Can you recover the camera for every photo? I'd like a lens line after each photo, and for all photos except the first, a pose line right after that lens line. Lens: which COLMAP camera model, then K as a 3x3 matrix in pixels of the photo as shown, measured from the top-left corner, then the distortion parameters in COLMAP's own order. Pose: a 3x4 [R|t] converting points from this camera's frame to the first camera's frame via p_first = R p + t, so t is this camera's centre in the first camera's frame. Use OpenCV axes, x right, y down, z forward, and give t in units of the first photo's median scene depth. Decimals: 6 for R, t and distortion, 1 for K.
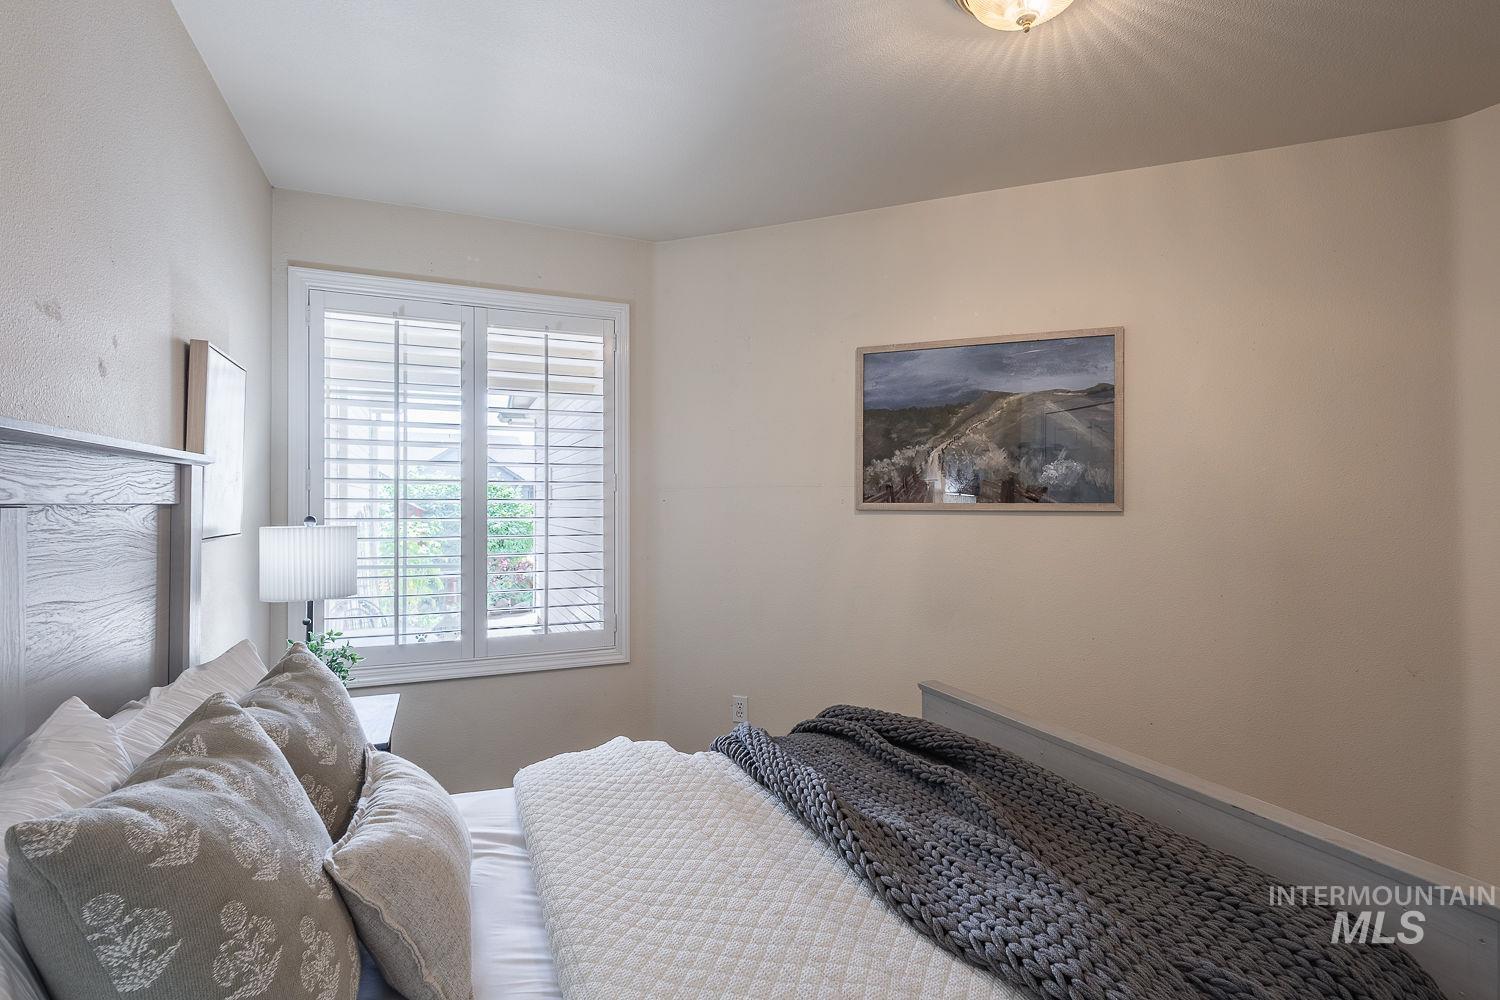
lens RADIAL K [[703.1, 0, 750.0], [0, 703.1, 500.0], [0, 0, 1]] dist [0.007594, -0.000460]
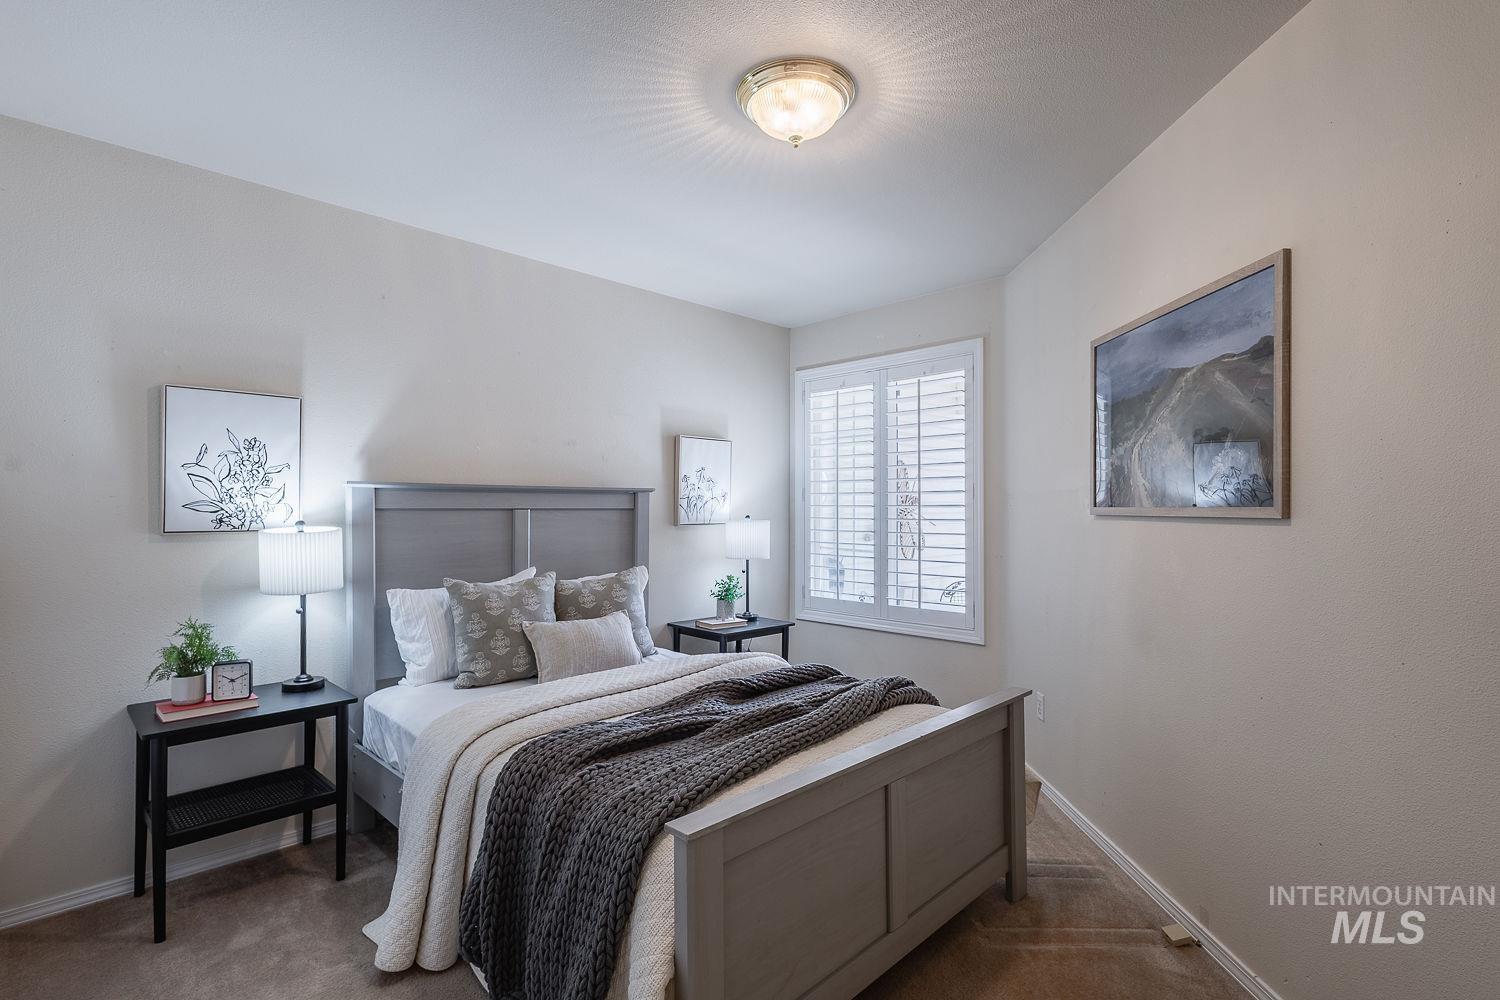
lens RADIAL K [[693.0, 0, 750.0], [0, 693.0, 500.0], [0, 0, 1]] dist [0.007398, -0.001356]
pose [[0.370692, -0.009847, -0.928703, 0.882045], [0.002643, 0.999951, -0.009547, 0.001652], [0.928752, 0.001084, 0.370700, 0.253372]]
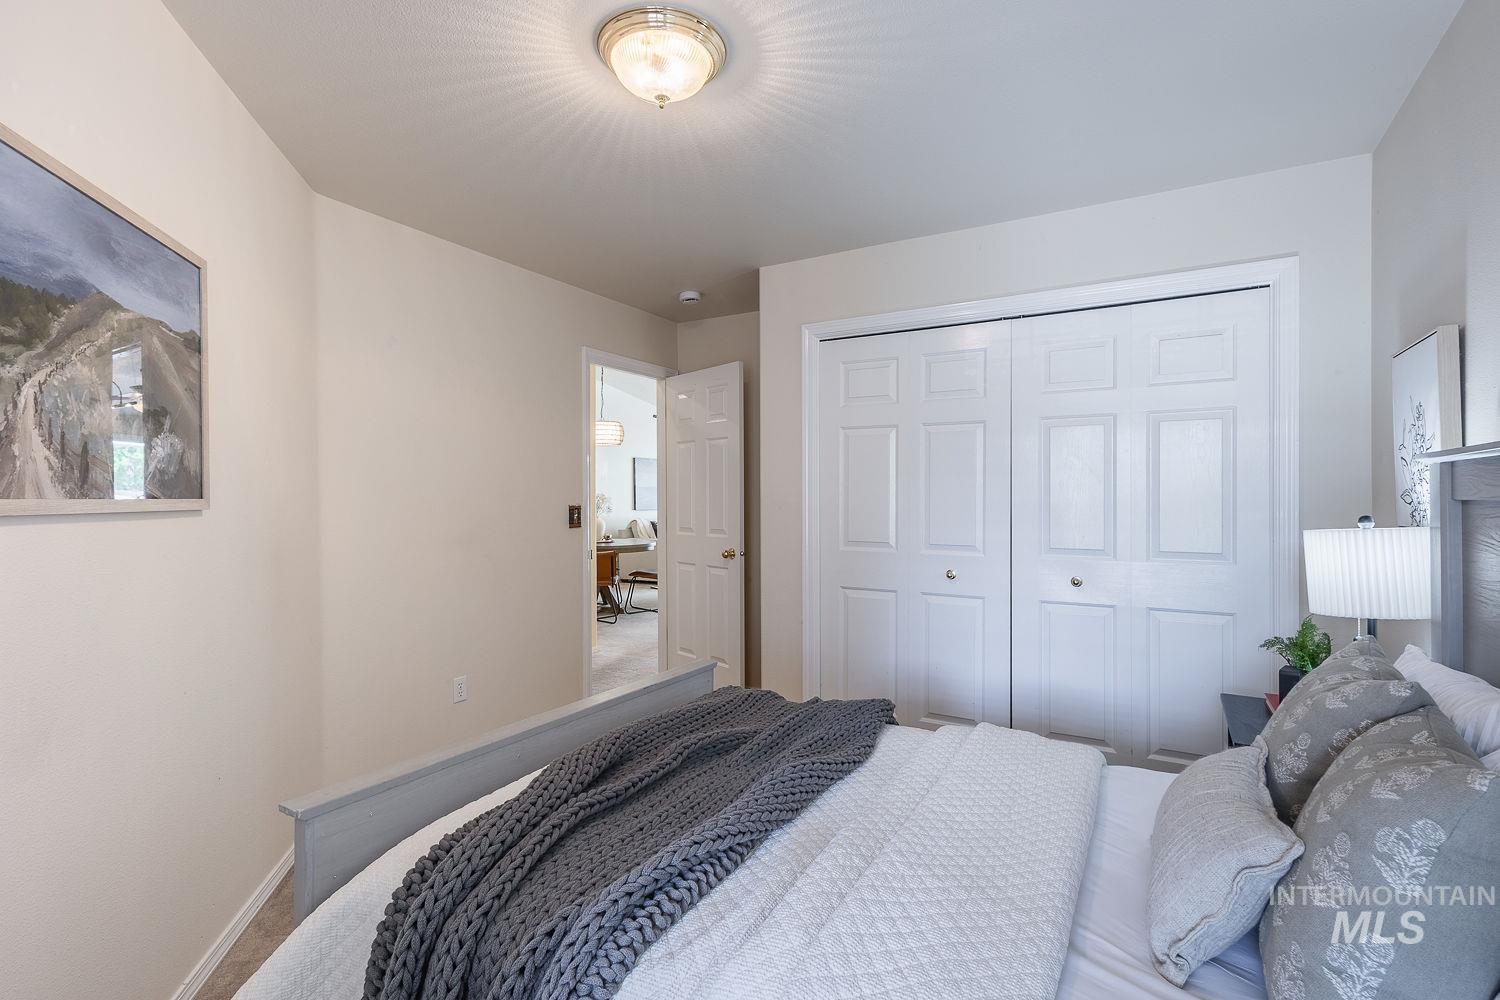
lens RADIAL K [[693.0, 0, 750.0], [0, 693.0, 500.0], [0, 0, 1]] dist [0.007398, -0.001356]
pose [[-0.592123, -0.003889, 0.805838, -0.375621], [-0.002216, 0.999992, 0.003197, 0.002090], [-0.805844, 0.000107, -0.592127, 0.901616]]
